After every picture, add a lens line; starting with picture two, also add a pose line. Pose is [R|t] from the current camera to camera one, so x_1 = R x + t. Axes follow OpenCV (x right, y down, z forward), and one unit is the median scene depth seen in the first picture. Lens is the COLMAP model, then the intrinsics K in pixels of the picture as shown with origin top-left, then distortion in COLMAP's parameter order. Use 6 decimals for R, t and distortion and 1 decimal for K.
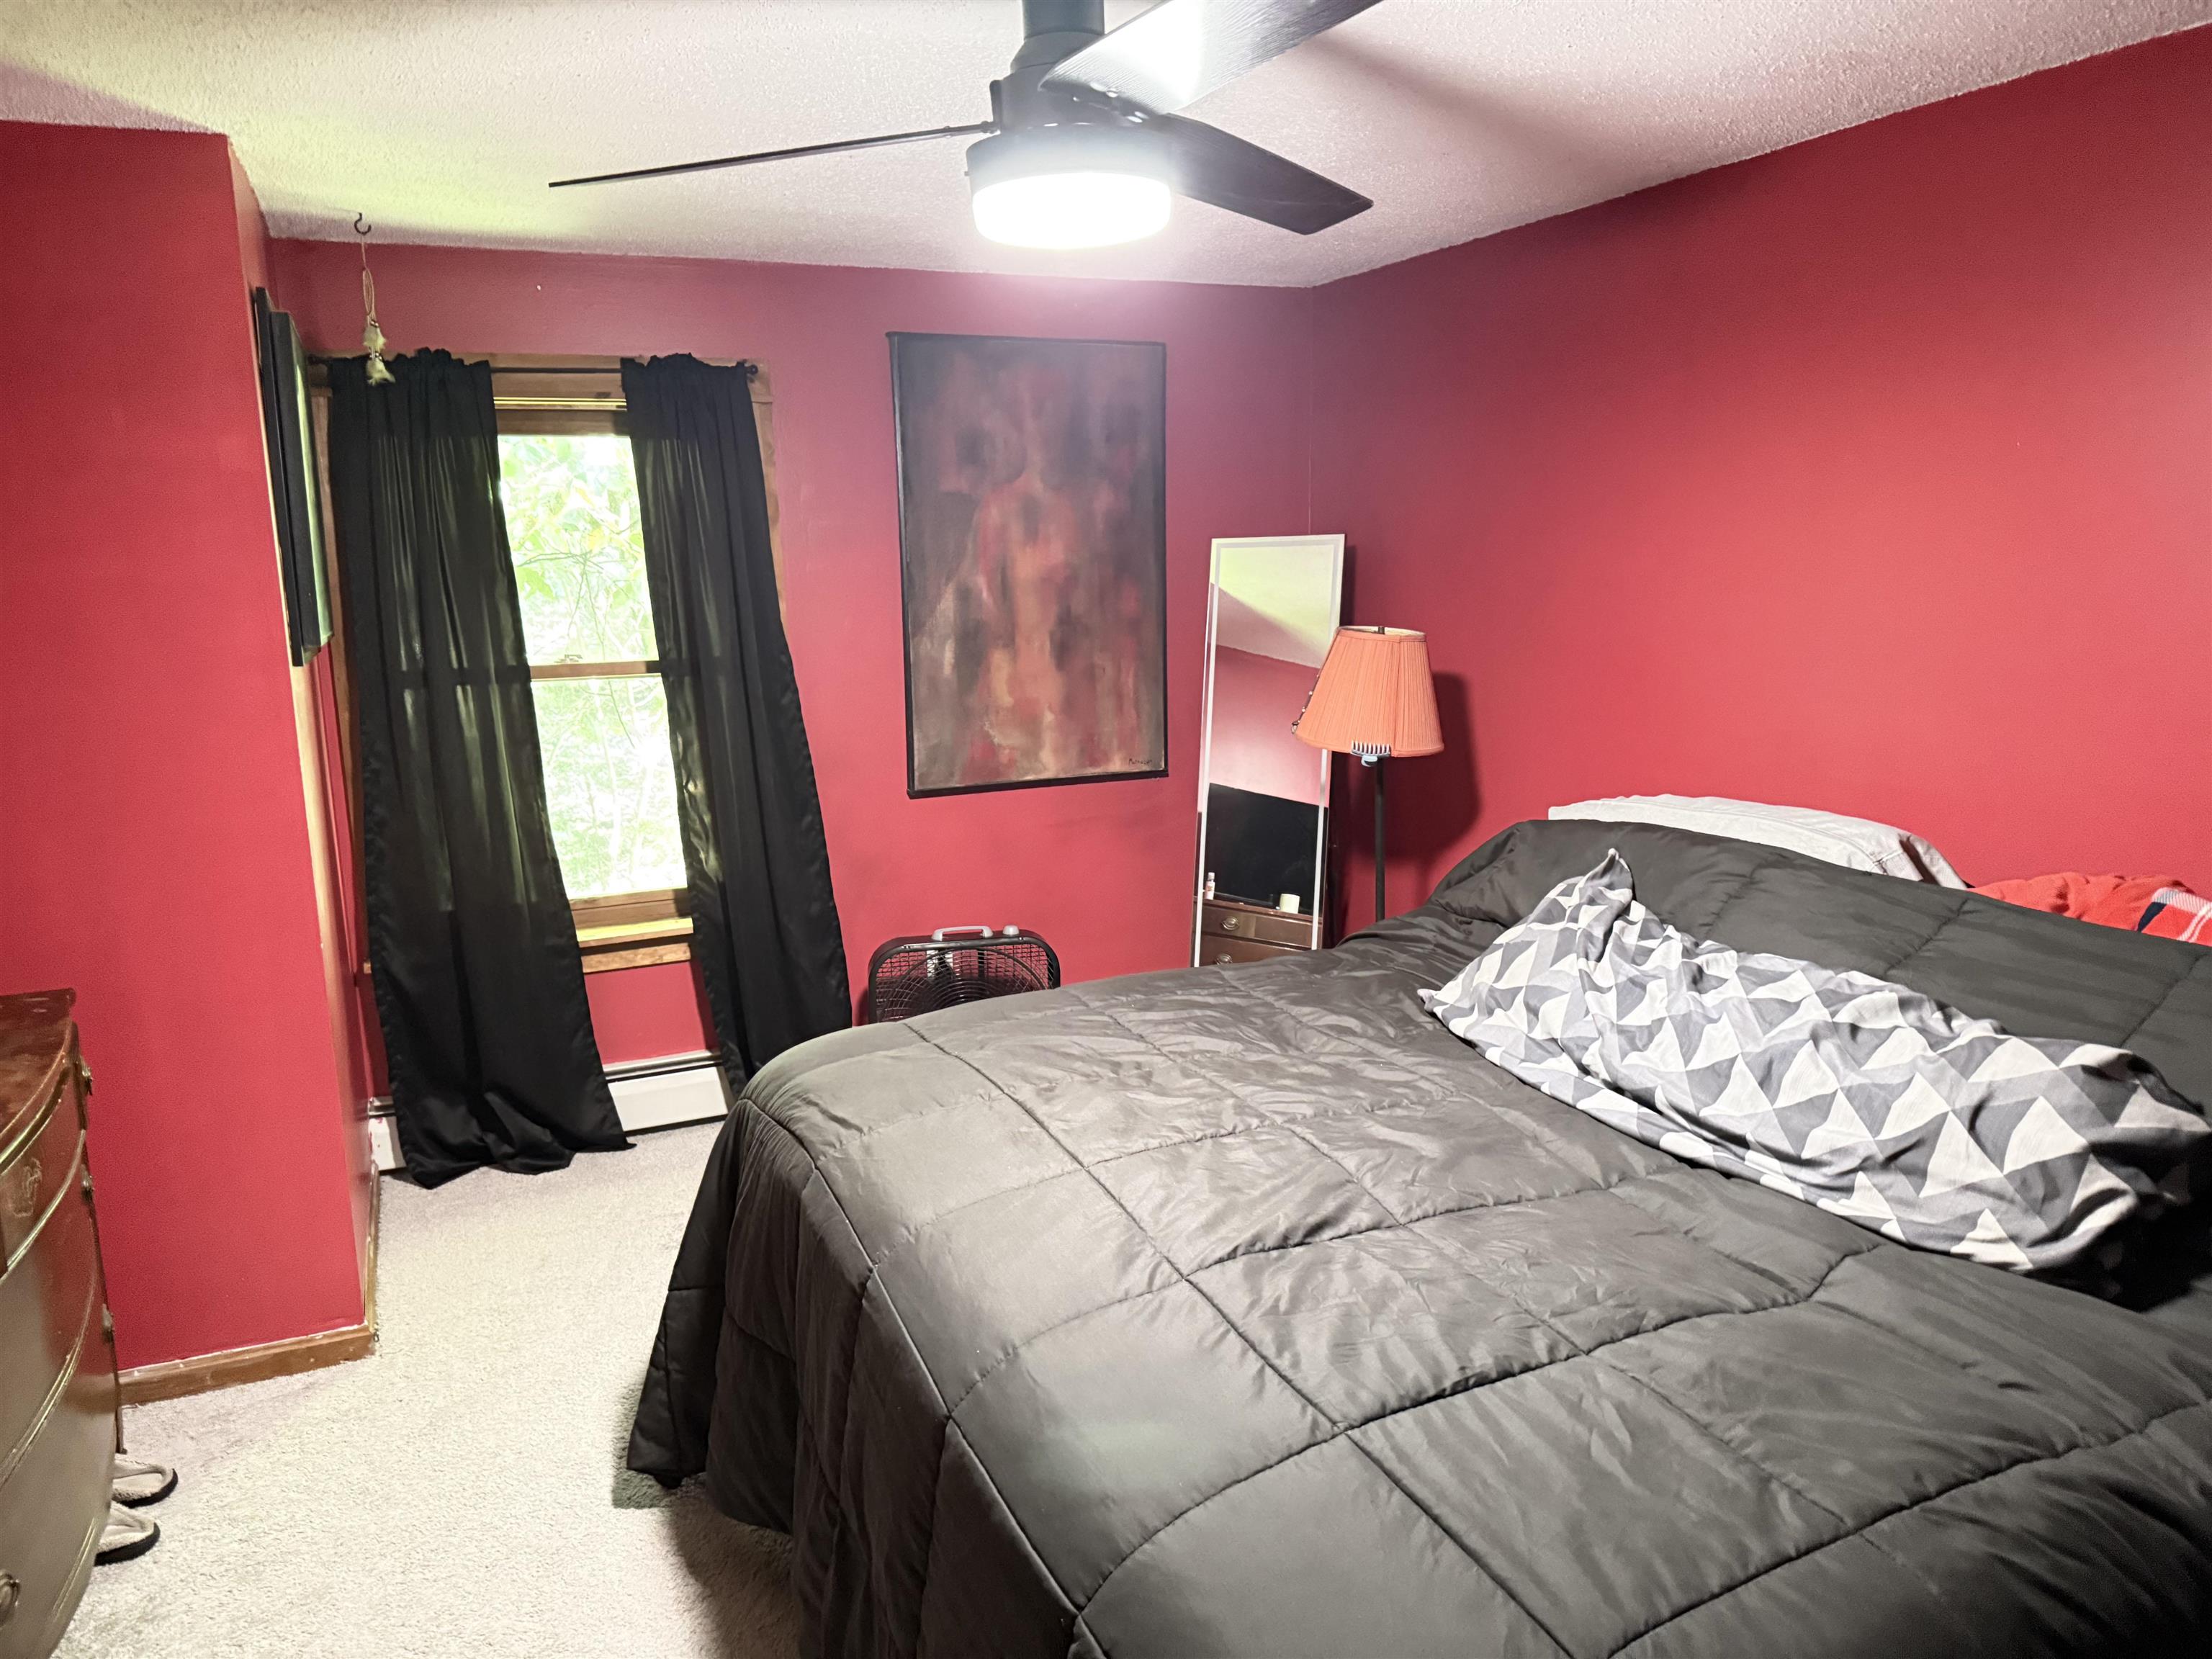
lens RADIAL K [[1486.5, 0, 1246.6], [0, 1486.5, 813.8], [0, 0, 1]] dist [0.177918, -0.260314]
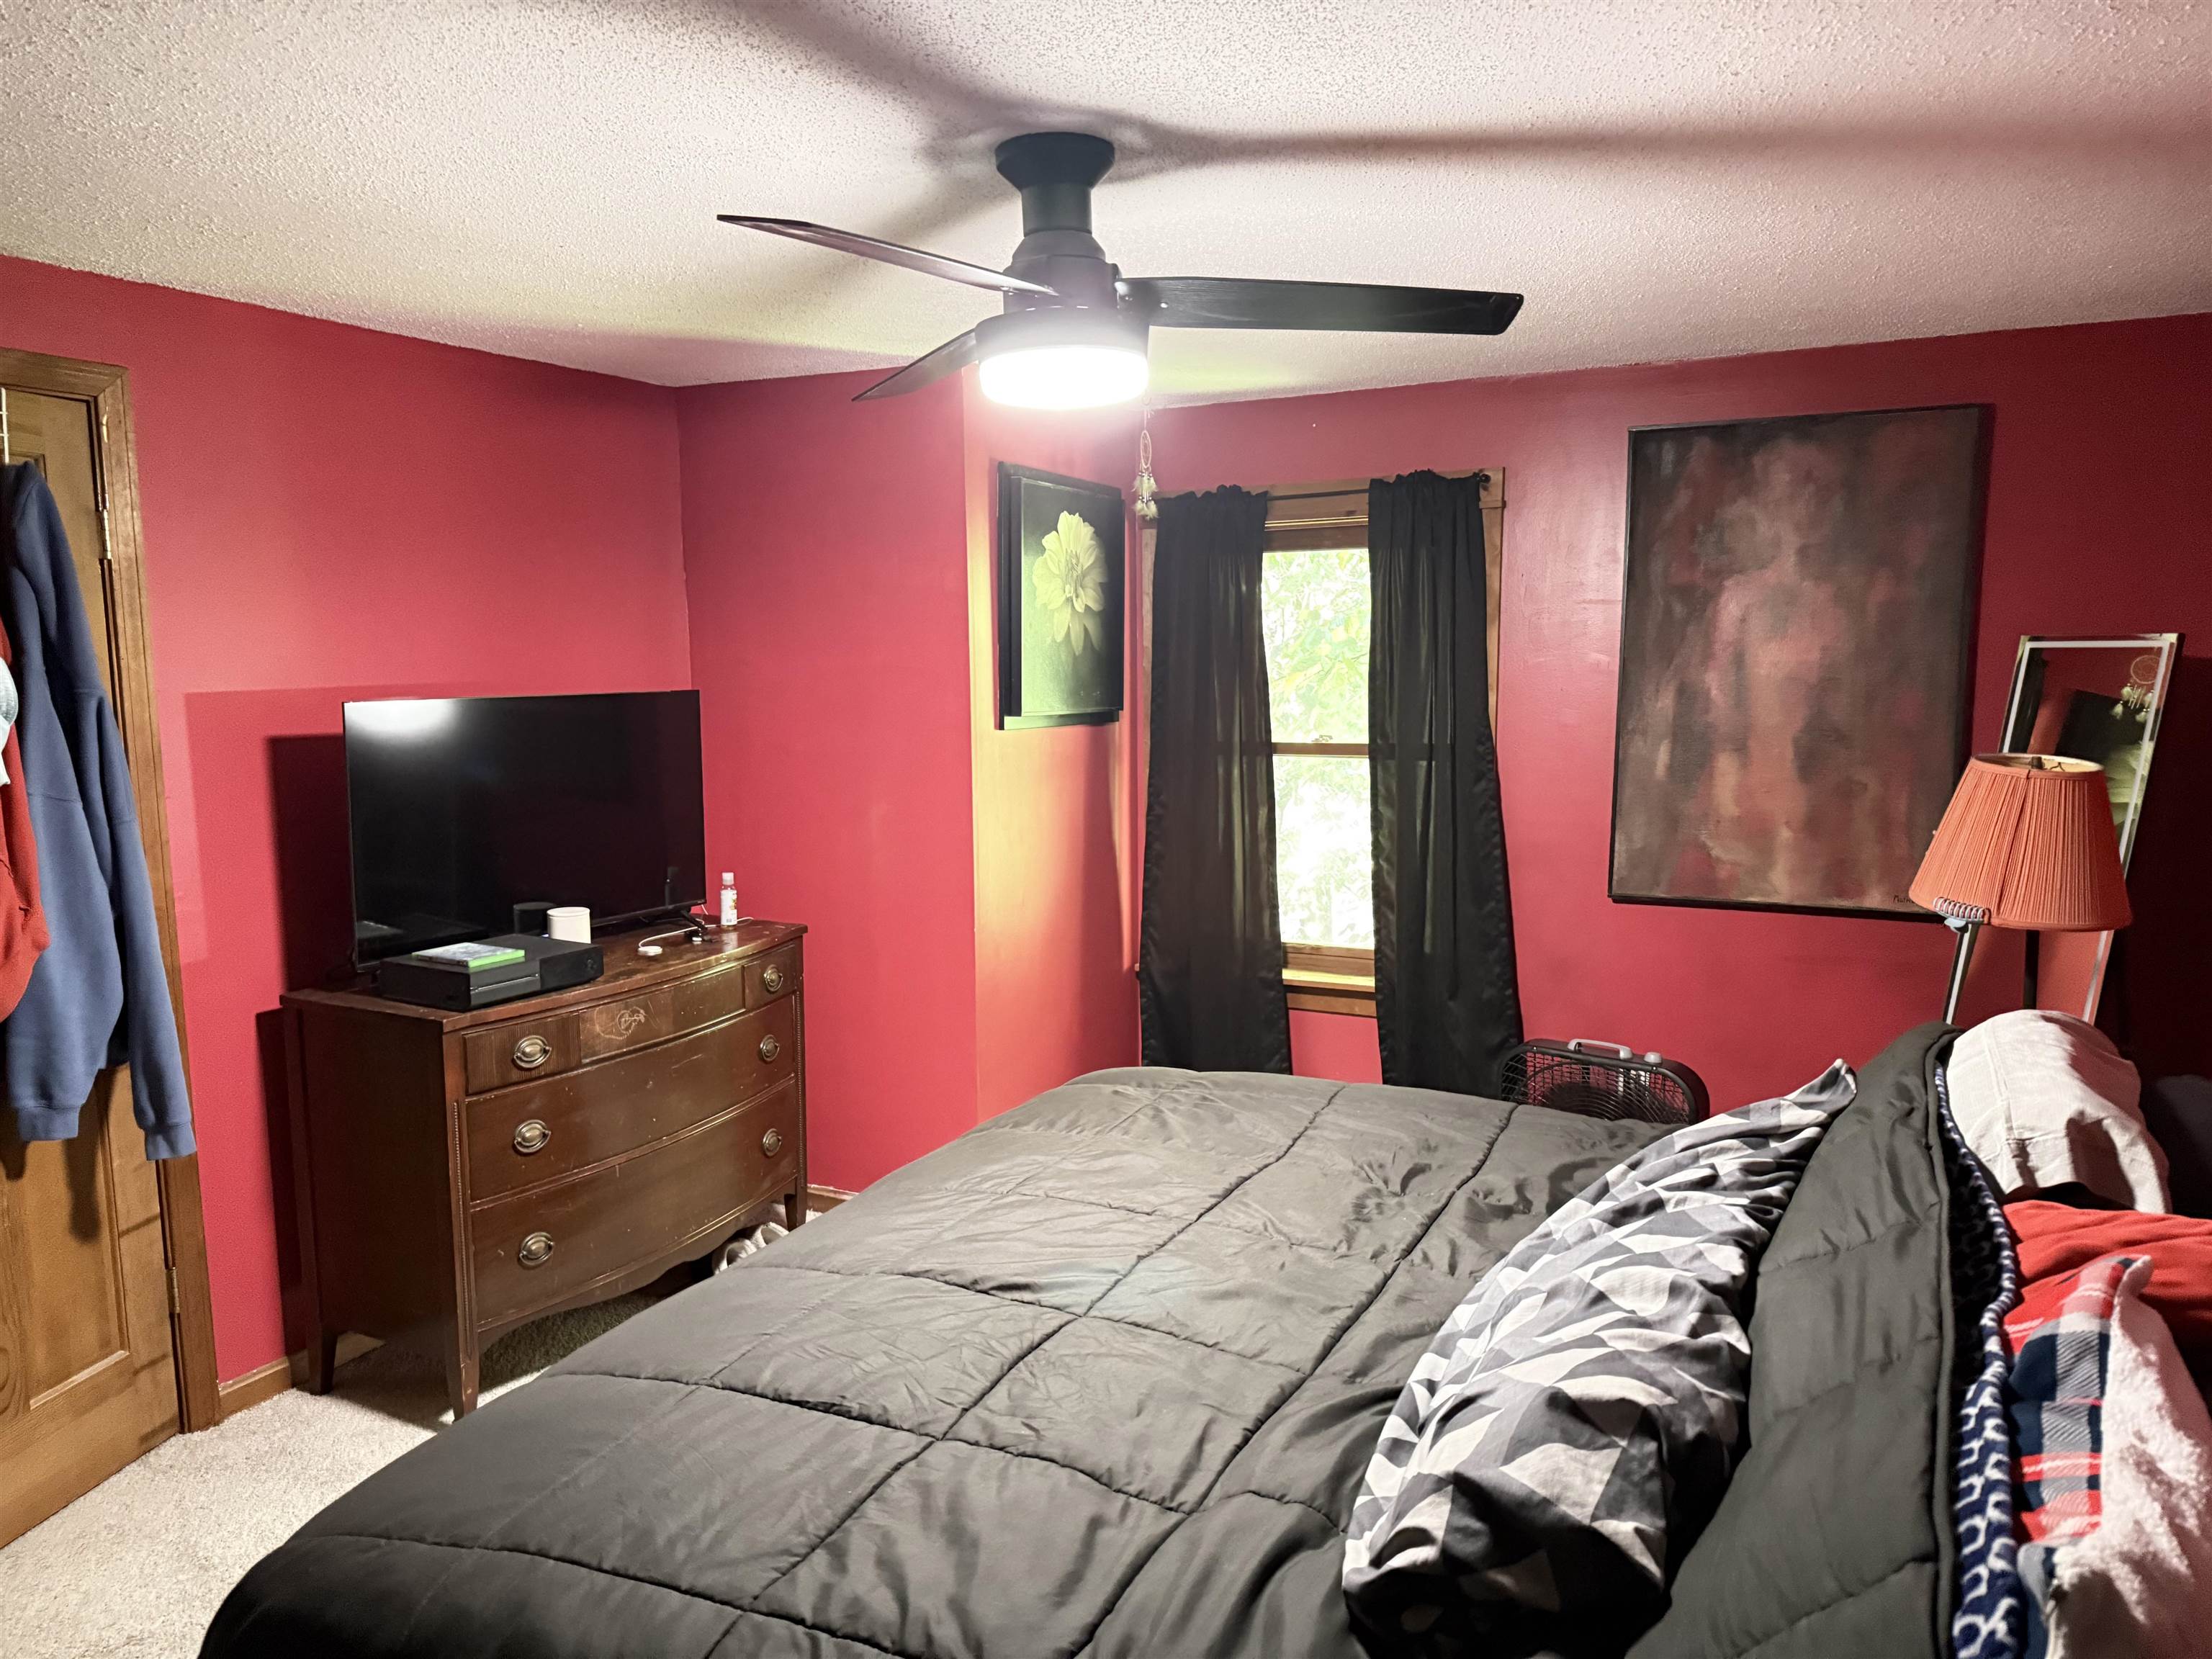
lens RADIAL K [[1569.8, 0, 1146.5], [0, 1569.8, 852.6], [0, 0, 1]] dist [0.057947, -0.064414]
pose [[0.626331, 0.116608, -0.770786, 0.395221], [-0.143468, 0.989103, 0.033056, -0.035014], [0.766242, 0.089879, 0.636235, 0.138569]]
